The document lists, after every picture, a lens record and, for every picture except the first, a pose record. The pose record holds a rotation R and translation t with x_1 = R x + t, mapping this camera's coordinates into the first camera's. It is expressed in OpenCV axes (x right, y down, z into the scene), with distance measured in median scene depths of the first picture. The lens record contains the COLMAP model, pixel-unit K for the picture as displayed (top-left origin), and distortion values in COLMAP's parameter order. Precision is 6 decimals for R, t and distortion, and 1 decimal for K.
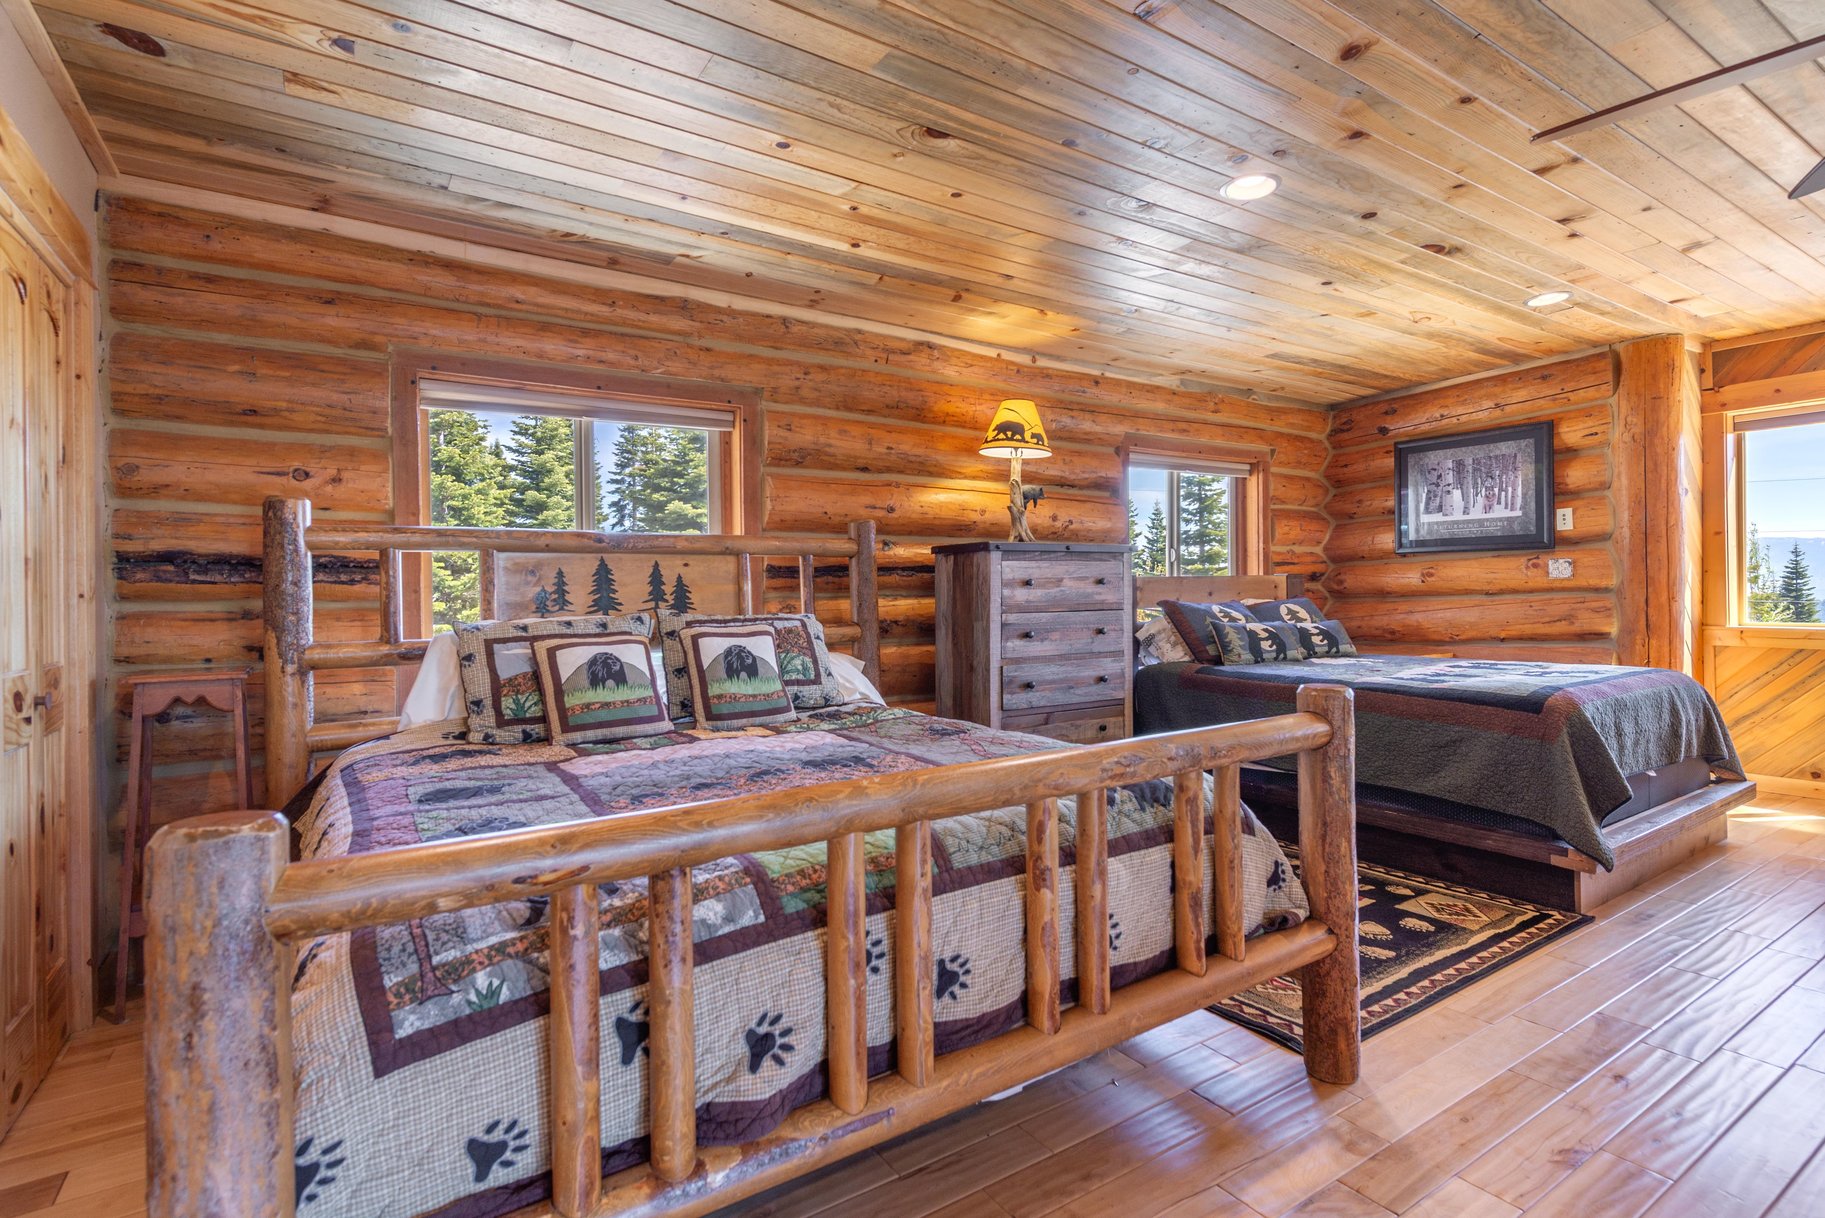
lens RADIAL K [[880.5, 0, 912.0], [0, 880.5, 592.4], [0, 0, 1]] dist [0.000376, -0.000408]
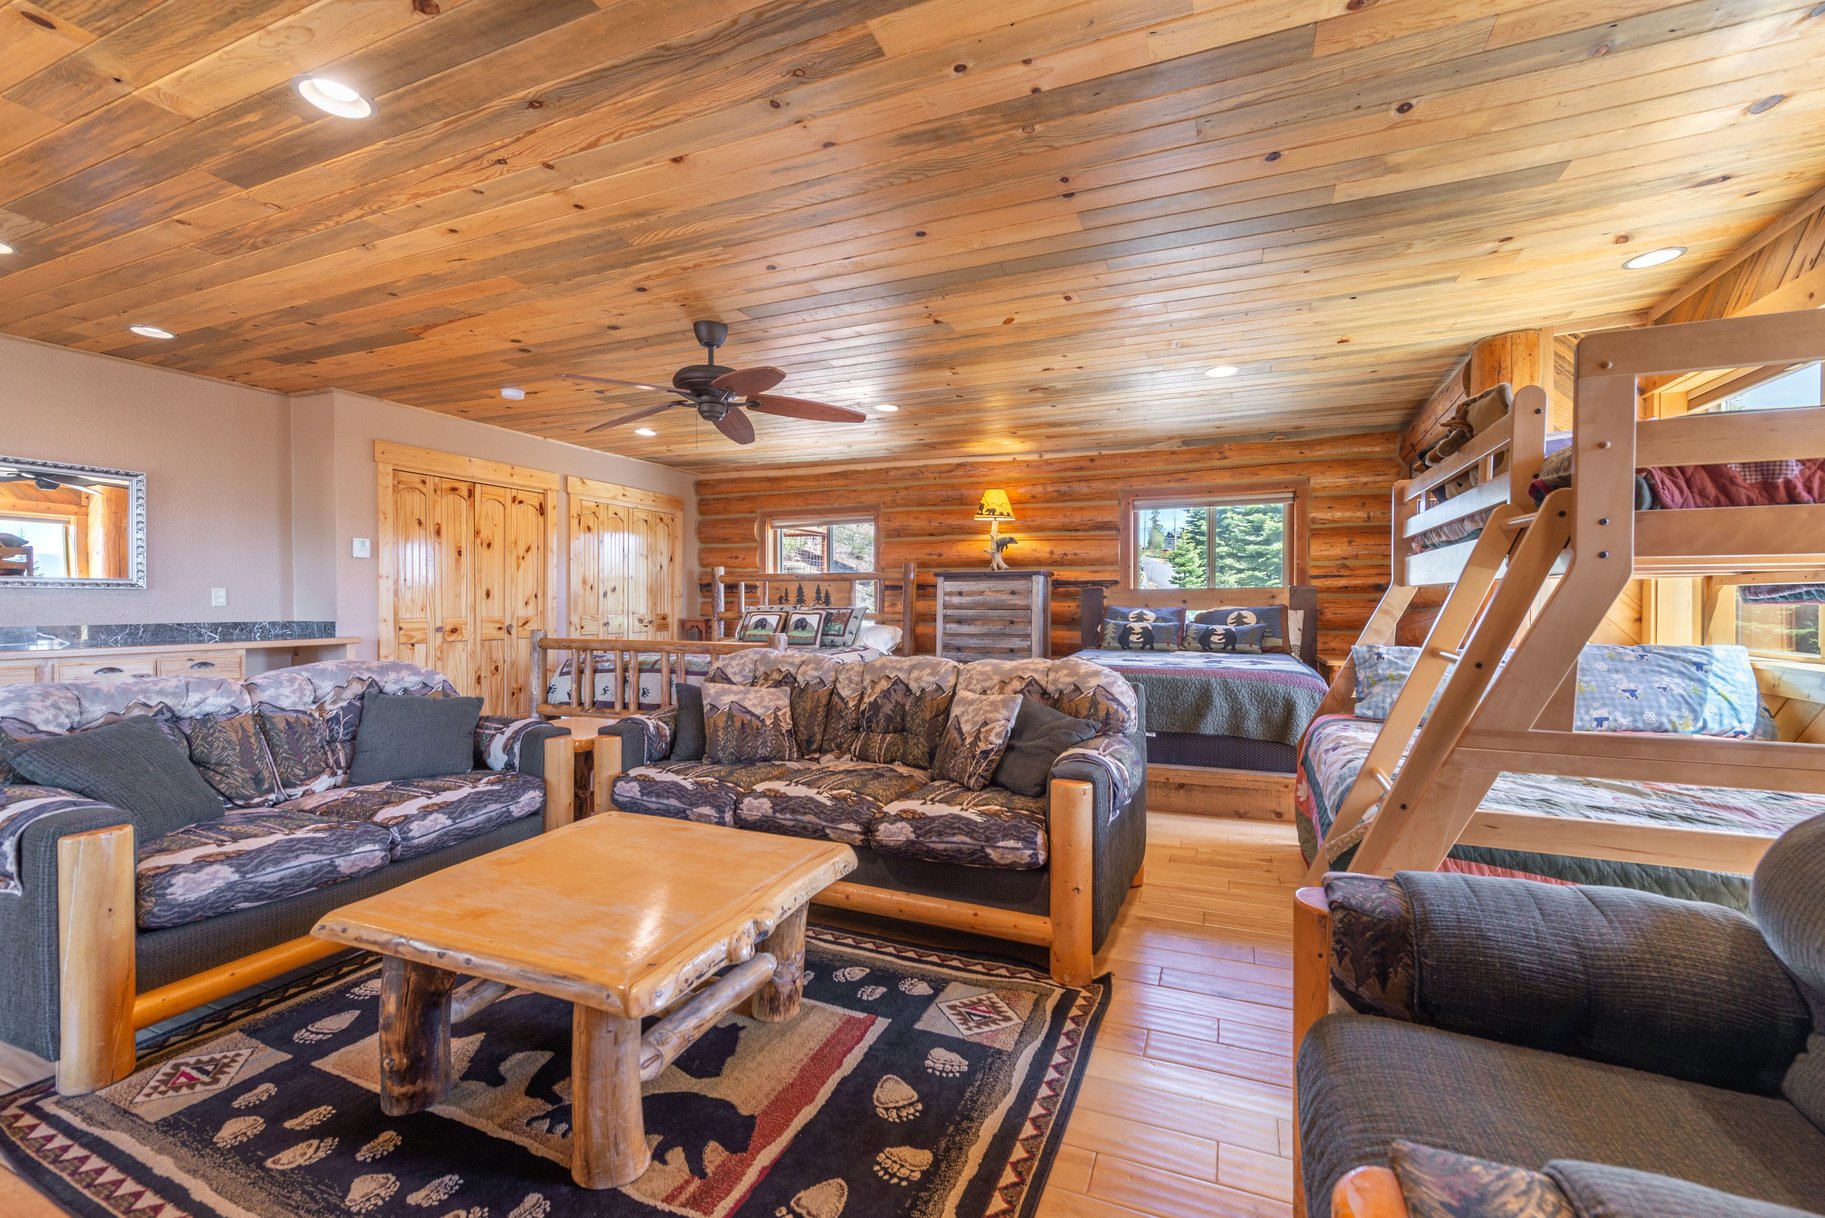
lens RADIAL K [[760.4, 0, 913.1], [0, 760.4, 599.0], [0, 0, 1]] dist [0.001952, -0.000376]
pose [[0.561152, 0.011956, -0.827626, 1.387925], [-0.006028, 0.999928, 0.010358, -0.014952], [0.827691, -0.000823, 0.561184, 0.017068]]
